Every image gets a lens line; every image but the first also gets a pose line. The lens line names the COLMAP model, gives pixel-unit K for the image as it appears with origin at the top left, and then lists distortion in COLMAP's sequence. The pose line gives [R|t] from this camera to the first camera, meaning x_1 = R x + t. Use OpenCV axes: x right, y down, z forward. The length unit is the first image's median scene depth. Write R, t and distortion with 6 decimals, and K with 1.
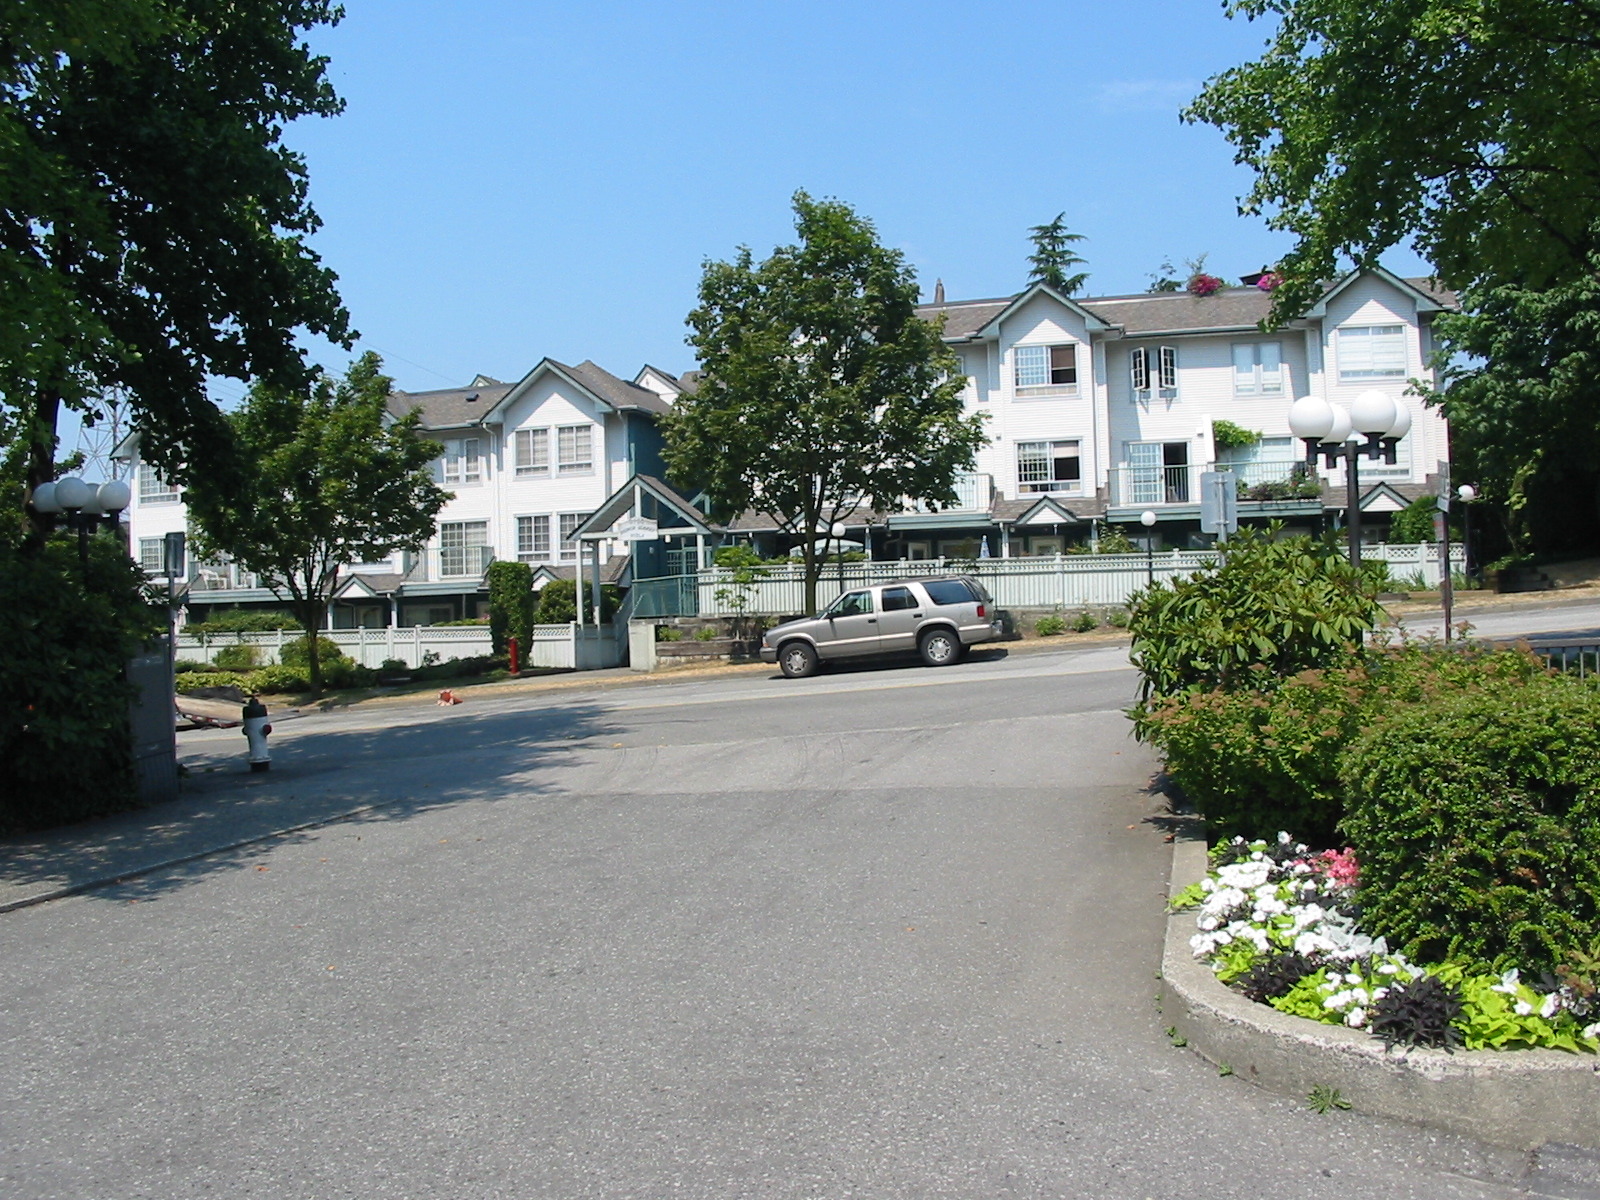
lens RADIAL K [[1438.0, 0, 800.0], [0, 1438.0, 600.0], [0, 0, 1]] dist [-0.163283, -0.001321]
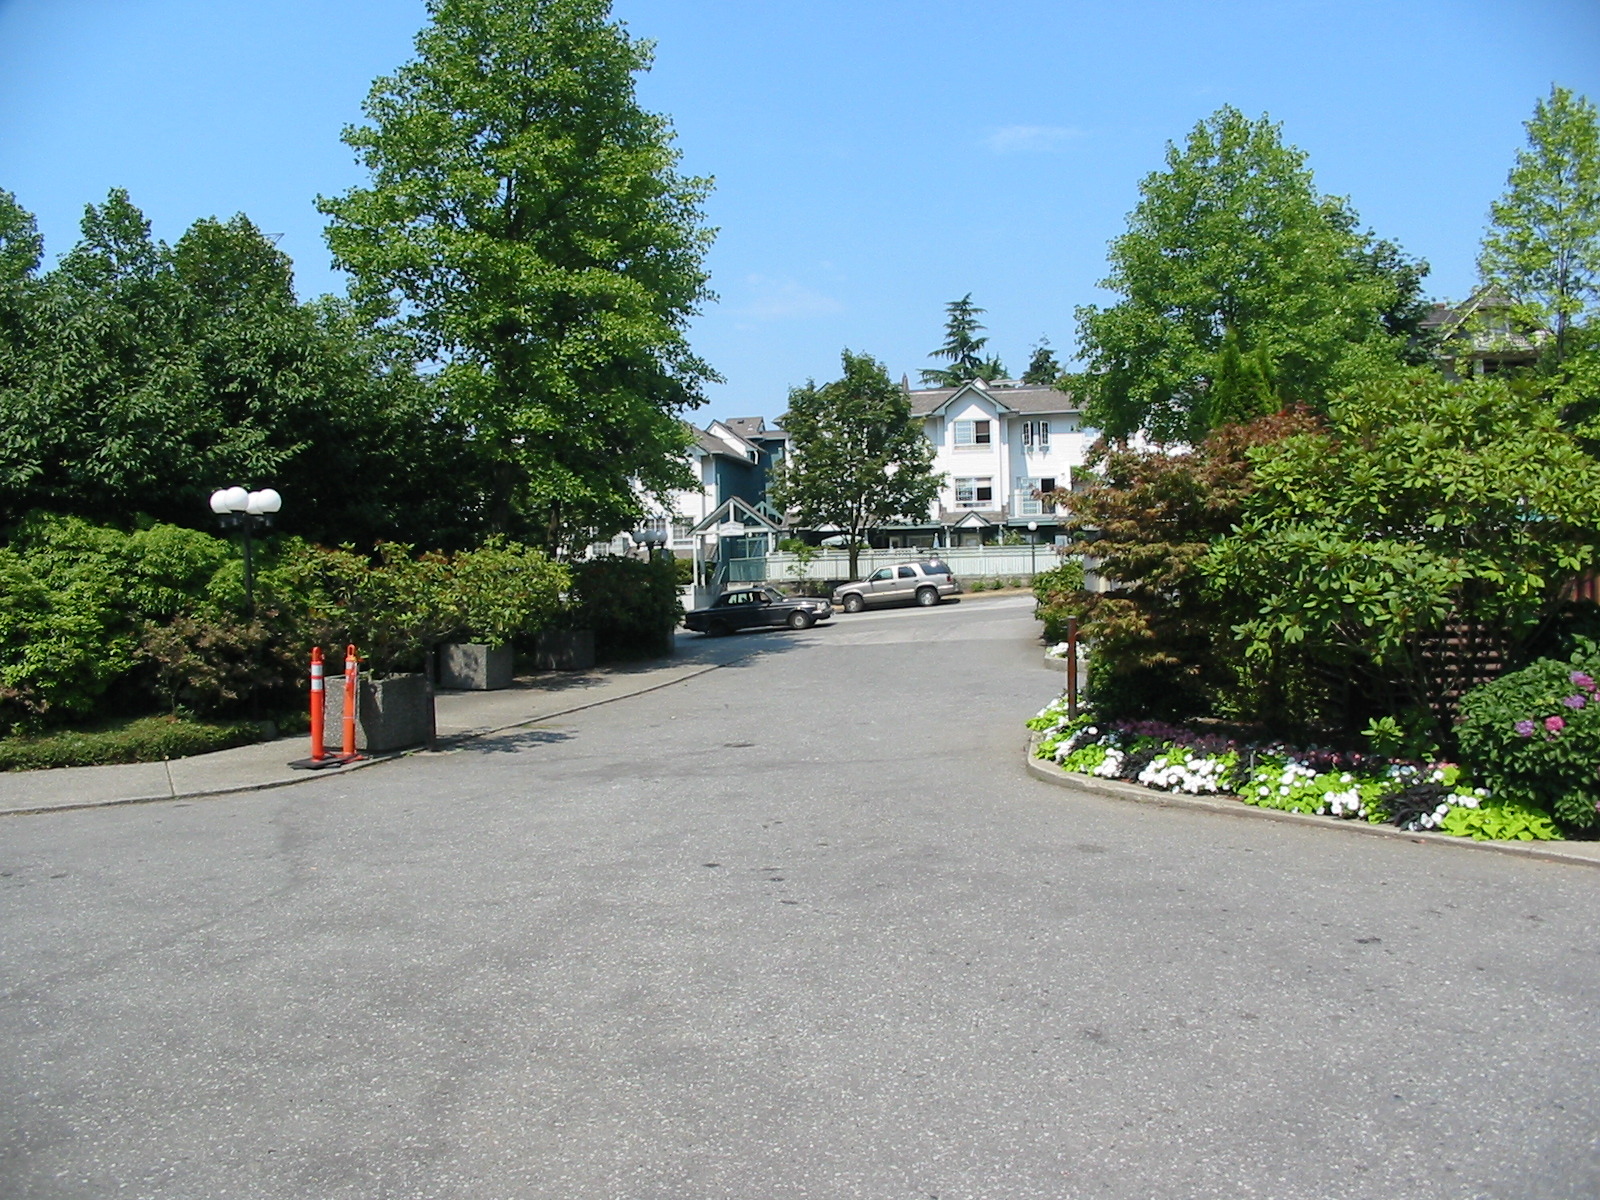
lens RADIAL K [[1152.8, 0, 800.0], [0, 1152.8, 600.0], [0, 0, 1]] dist [-0.173577, 0.095527]
pose [[0.998972, 0.001245, 0.045312, -0.094016], [-0.002566, 0.999573, 0.029107, -0.005264], [-0.045256, -0.029193, 0.998549, -0.355620]]
